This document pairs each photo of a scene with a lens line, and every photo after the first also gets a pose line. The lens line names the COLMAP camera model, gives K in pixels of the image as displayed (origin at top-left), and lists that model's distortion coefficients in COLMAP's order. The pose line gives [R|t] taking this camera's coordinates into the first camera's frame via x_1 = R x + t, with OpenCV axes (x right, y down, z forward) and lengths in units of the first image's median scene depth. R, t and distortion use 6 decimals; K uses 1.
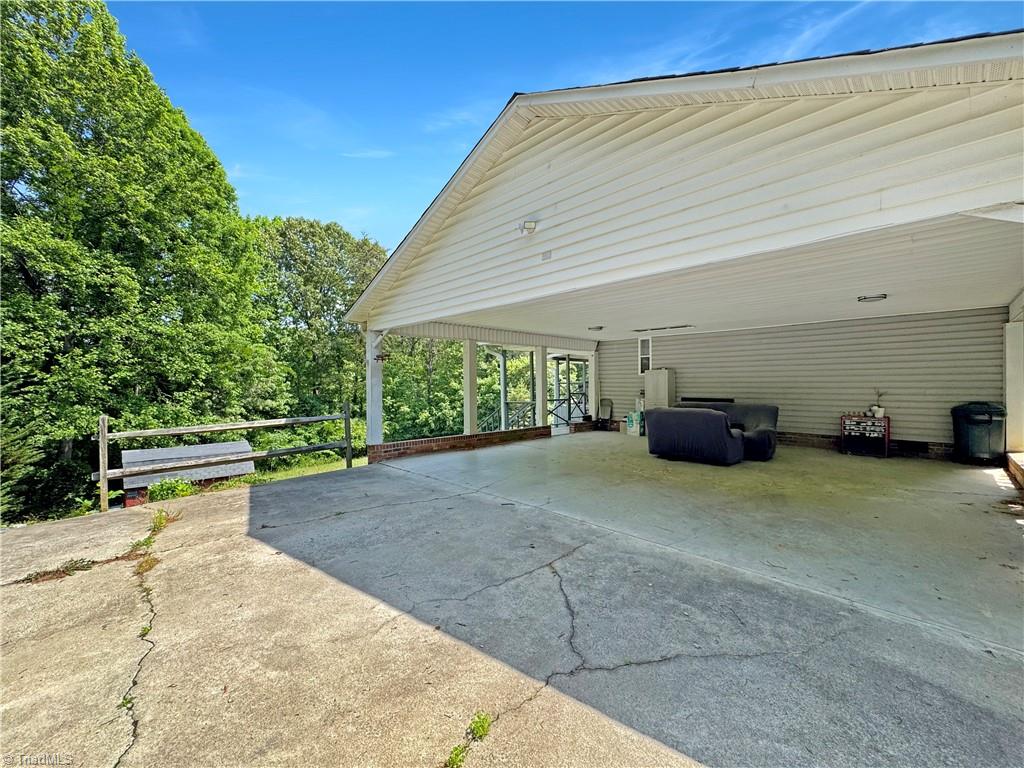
lens RADIAL K [[414.1, 0, 514.3], [0, 414.1, 385.2], [0, 0, 1]] dist [-0.002024, 0.000046]
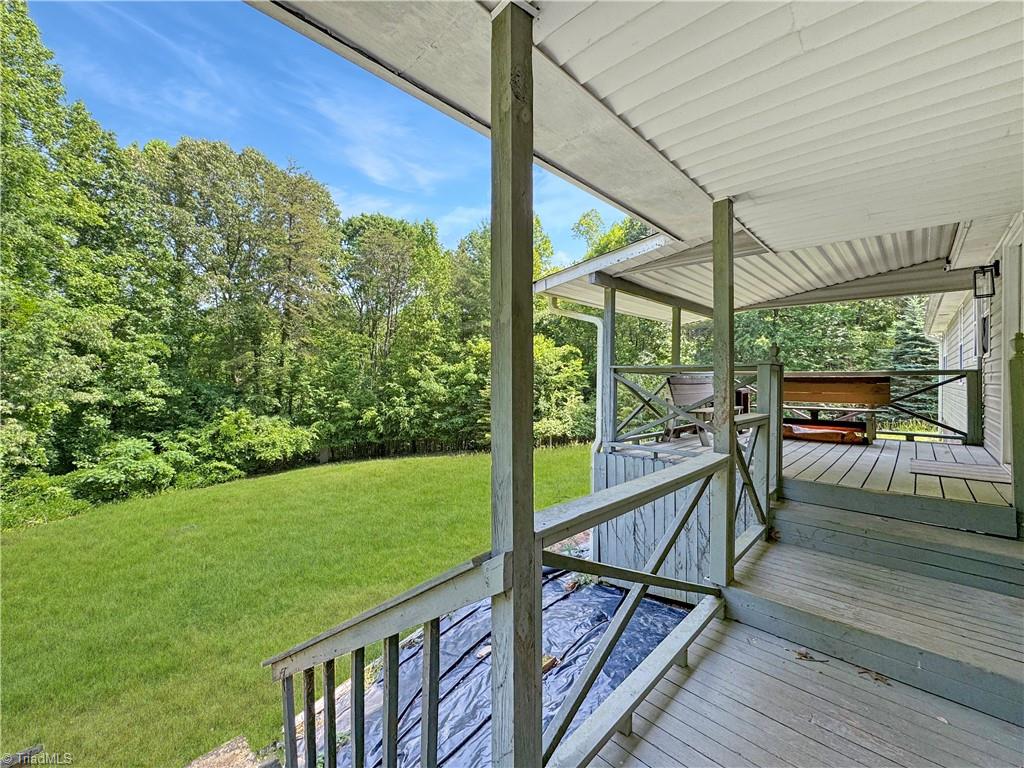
lens RADIAL K [[414.1, 0, 505.8], [0, 414.1, 370.0], [0, 0, 1]] dist [-0.002024, 0.000046]
pose [[0.999652, 0.017990, 0.019296, 0.003550], [-0.017855, 0.999815, -0.007141, -0.002604], [-0.019421, 0.006794, 0.999788, 0.275603]]
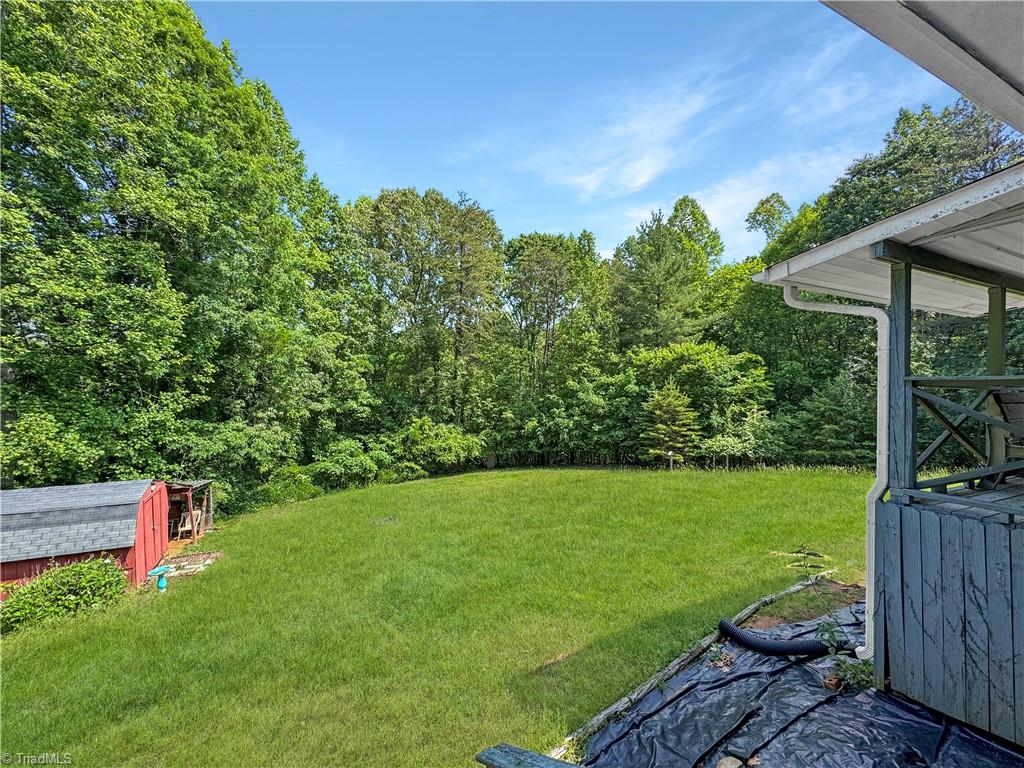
lens RADIAL K [[414.1, 0, 511.0], [0, 414.1, 377.7], [0, 0, 1]] dist [-0.002024, 0.000046]
pose [[0.942036, 0.005998, -0.335459, -0.000786], [-0.010509, 0.999877, -0.011634, -0.002861], [0.335348, 0.014485, 0.941983, 0.280742]]
